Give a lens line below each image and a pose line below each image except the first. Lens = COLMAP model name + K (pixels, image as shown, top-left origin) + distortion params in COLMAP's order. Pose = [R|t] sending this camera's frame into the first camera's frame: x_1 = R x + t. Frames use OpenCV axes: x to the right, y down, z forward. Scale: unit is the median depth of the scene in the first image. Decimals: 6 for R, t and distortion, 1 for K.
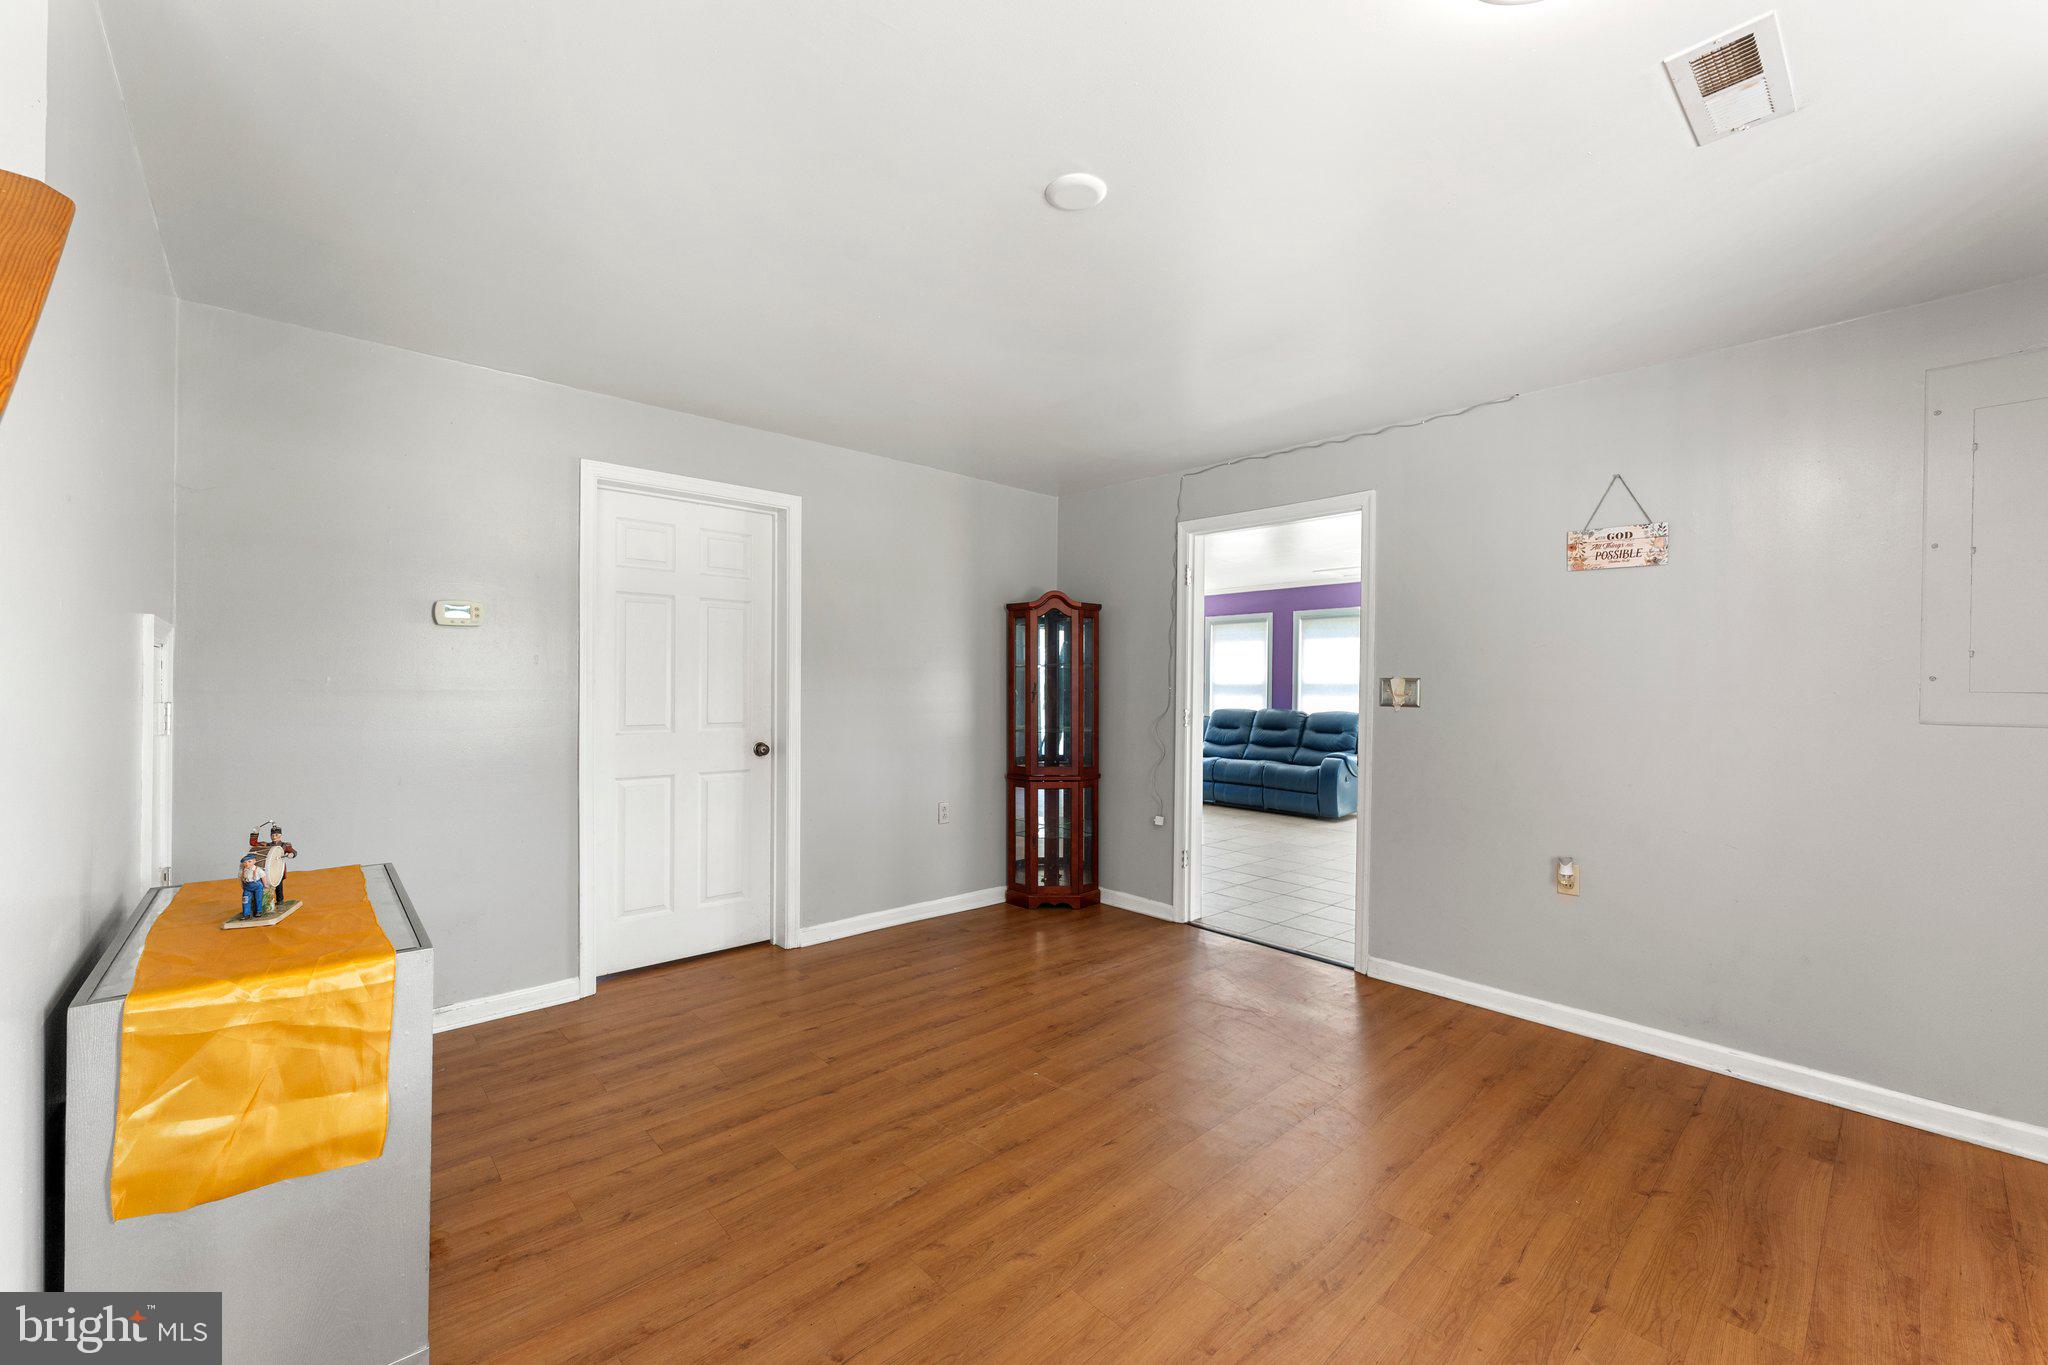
lens RADIAL K [[822.9, 0, 1020.4], [0, 822.9, 676.5], [0, 0, 1]] dist [0.000253, 0.000035]
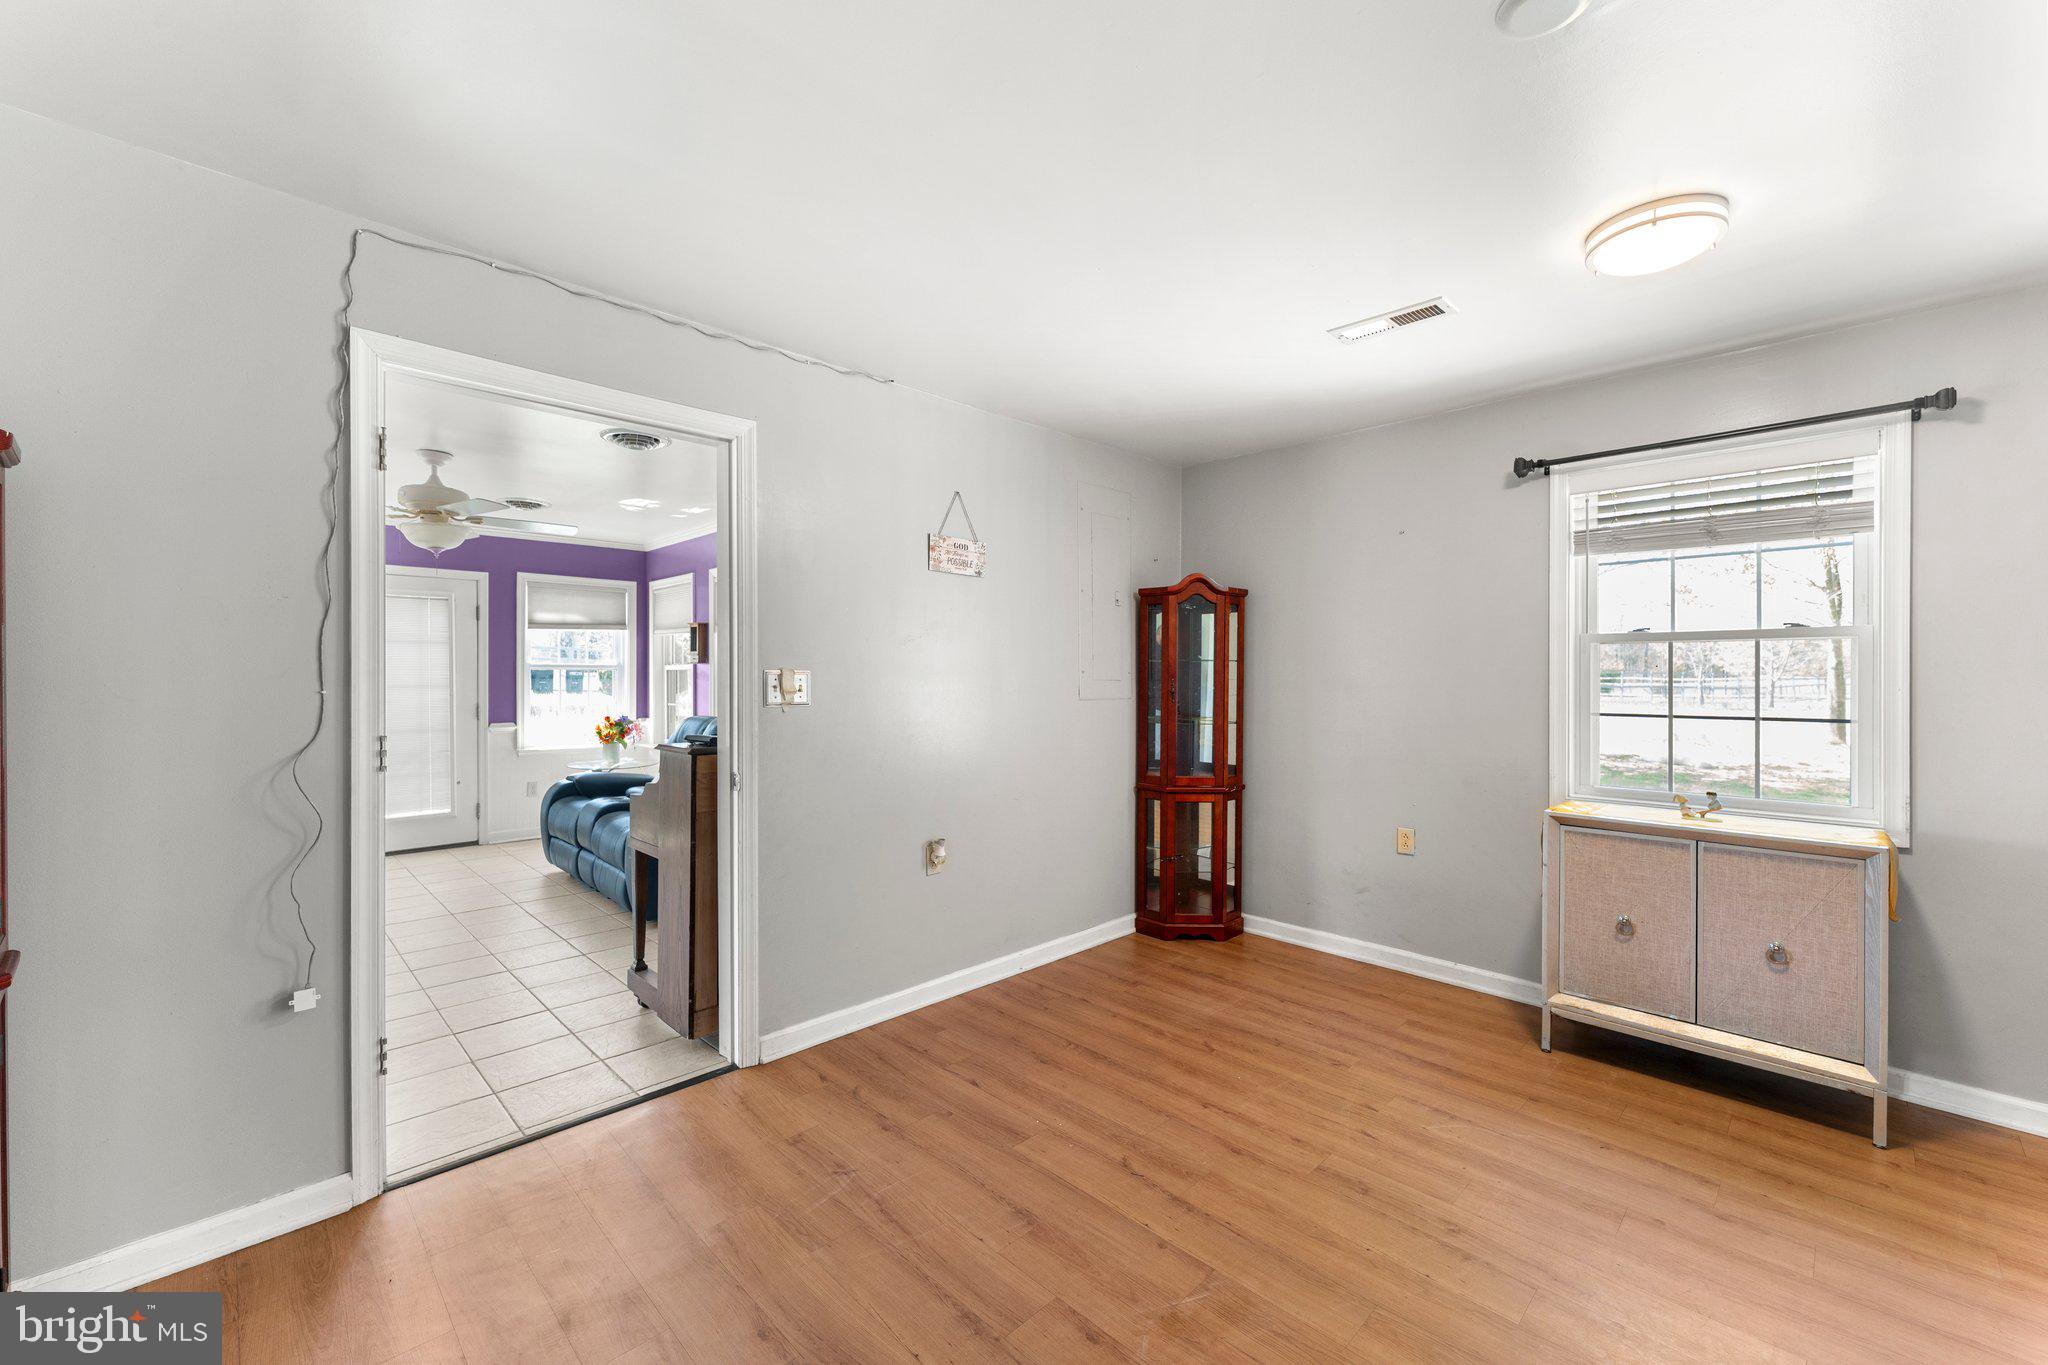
lens RADIAL K [[822.9, 0, 1020.4], [0, 822.9, 676.5], [0, 0, 1]] dist [0.000253, 0.000035]
pose [[-0.040452, -0.012087, 0.999108, -0.420135], [-0.009485, 0.999886, 0.011712, -0.005440], [-0.999136, -0.009003, -0.040562, 0.980023]]
